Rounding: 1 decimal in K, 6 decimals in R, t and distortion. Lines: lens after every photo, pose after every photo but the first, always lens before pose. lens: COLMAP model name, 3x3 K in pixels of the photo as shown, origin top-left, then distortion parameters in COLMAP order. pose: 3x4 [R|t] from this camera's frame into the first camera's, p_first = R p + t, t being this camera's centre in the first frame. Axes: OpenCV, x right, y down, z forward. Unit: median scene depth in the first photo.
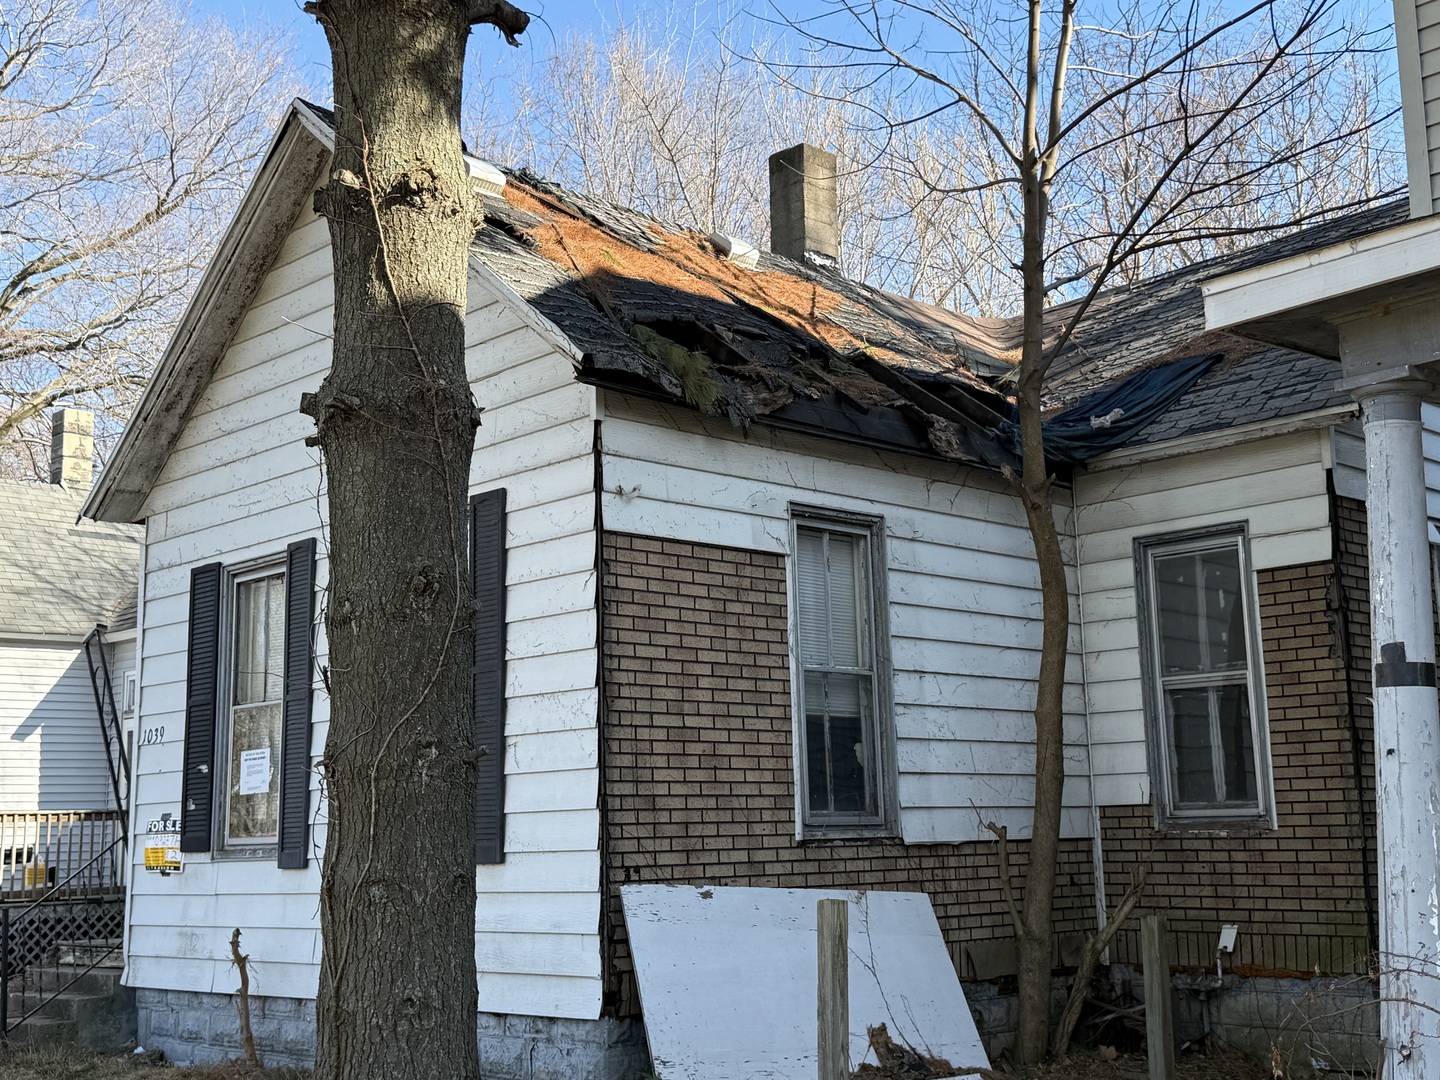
lens RADIAL K [[1750.6, 0, 720.0], [0, 1750.6, 540.0], [0, 0, 1]] dist [0.195180, -0.452919]
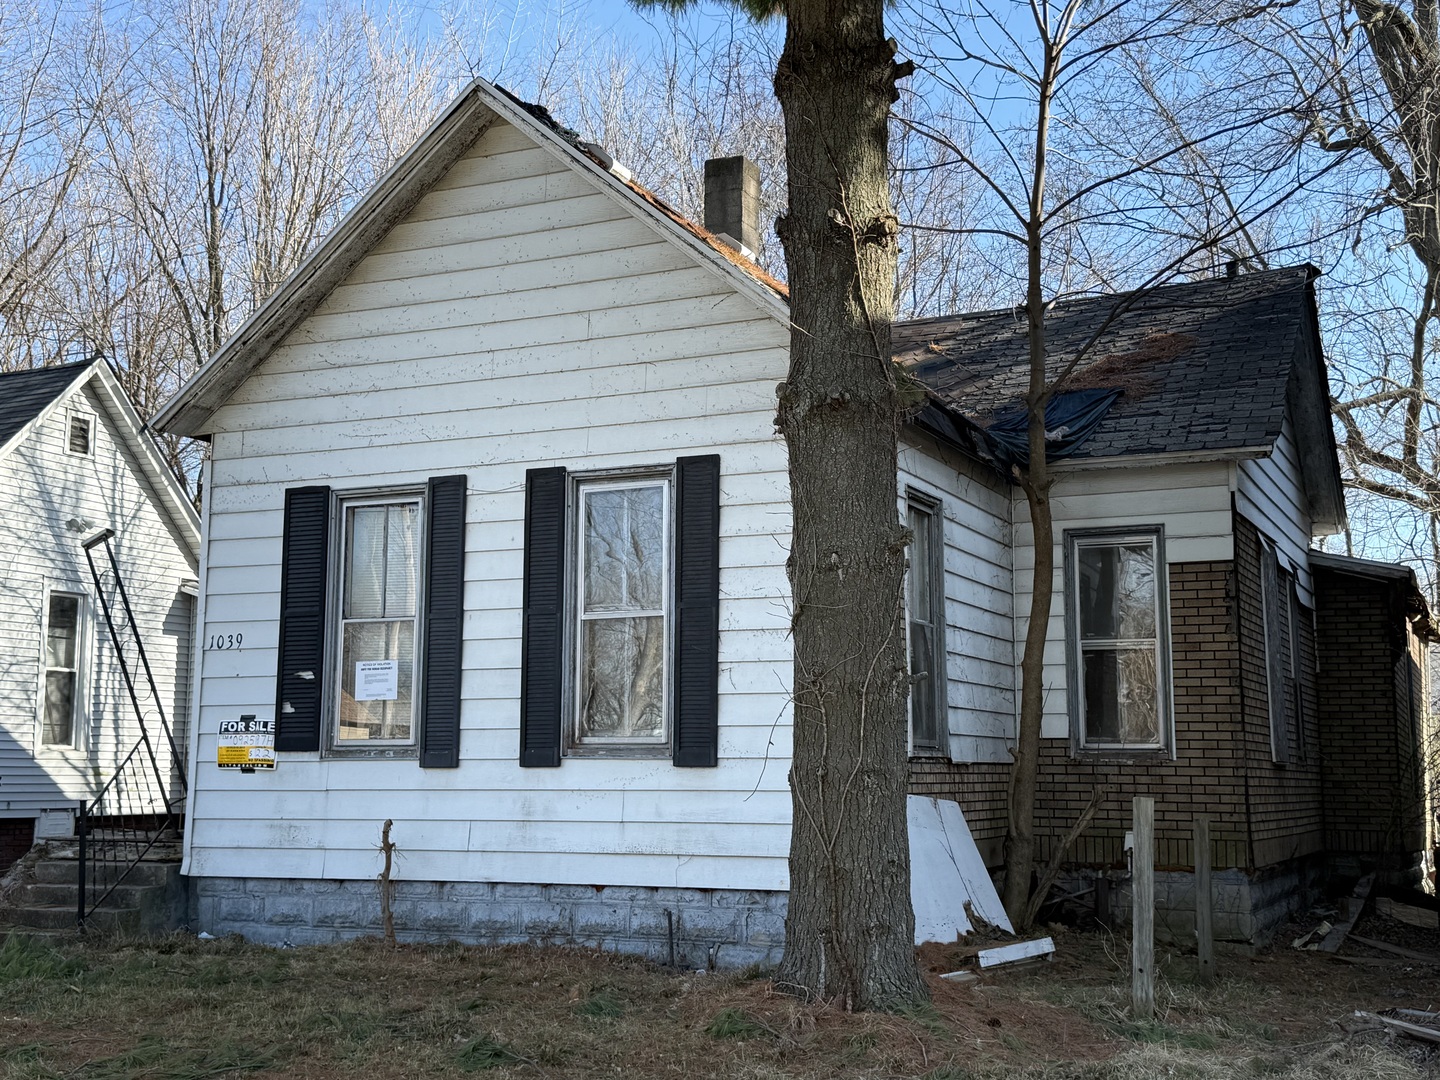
lens RADIAL K [[1750.6, 0, 720.0], [0, 1750.6, 540.0], [0, 0, 1]] dist [0.195180, -0.452919]
pose [[0.929981, 0.074951, 0.359884, -0.477331], [-0.086728, 0.996093, 0.016662, 0.007188], [-0.357229, -0.046708, 0.932848, -0.097051]]
